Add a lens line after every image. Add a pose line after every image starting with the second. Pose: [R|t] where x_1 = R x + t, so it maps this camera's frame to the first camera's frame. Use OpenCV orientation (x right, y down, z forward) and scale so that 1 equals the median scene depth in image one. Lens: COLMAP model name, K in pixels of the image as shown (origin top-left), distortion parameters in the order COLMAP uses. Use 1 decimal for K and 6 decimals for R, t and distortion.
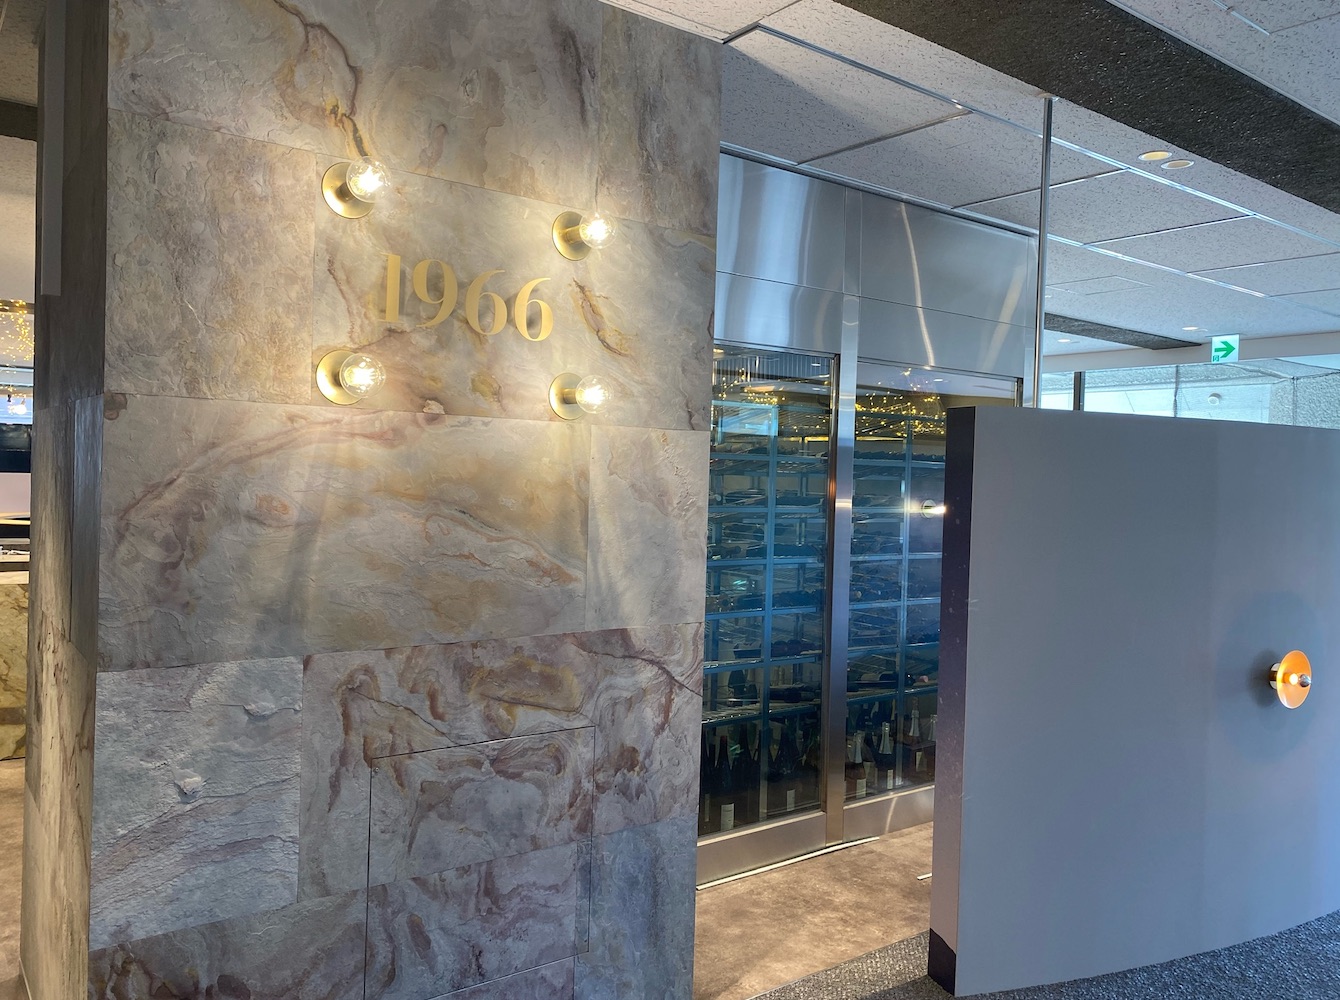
lens RADIAL K [[1020.0, 0, 682.0], [0, 1020.0, 485.3], [0, 0, 1]] dist [0.025394, -0.057548]
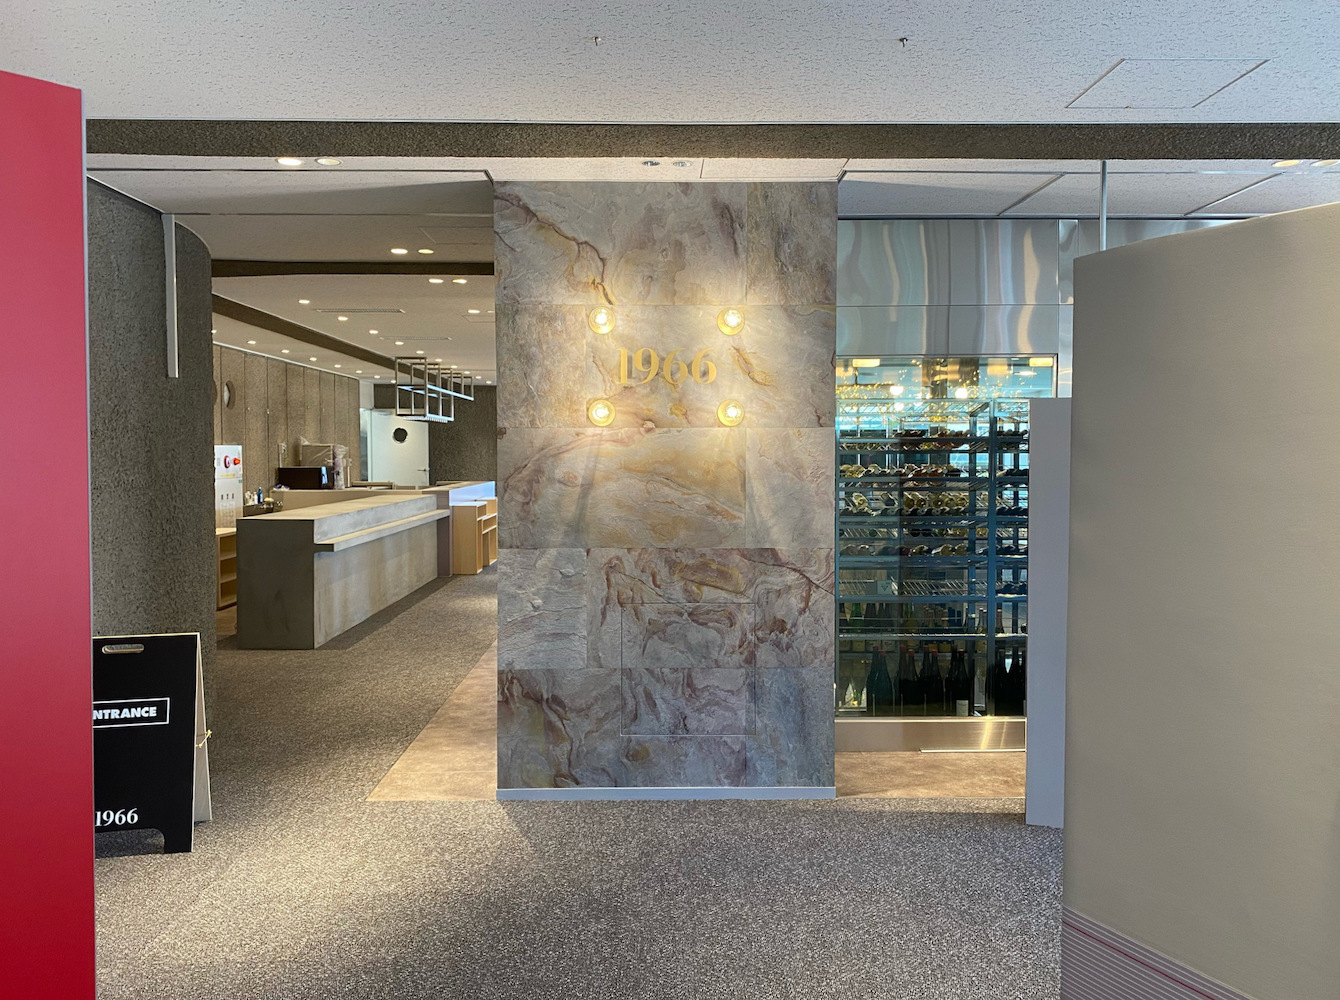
lens RADIAL K [[1020.0, 0, 667.1], [0, 1020.0, 486.8], [0, 0, 1]] dist [0.025394, -0.057548]
pose [[0.807017, -0.010654, -0.590432, 0.880179], [0.018742, 0.999796, 0.007576, 0.026012], [0.590230, -0.017180, 0.807052, -0.508375]]
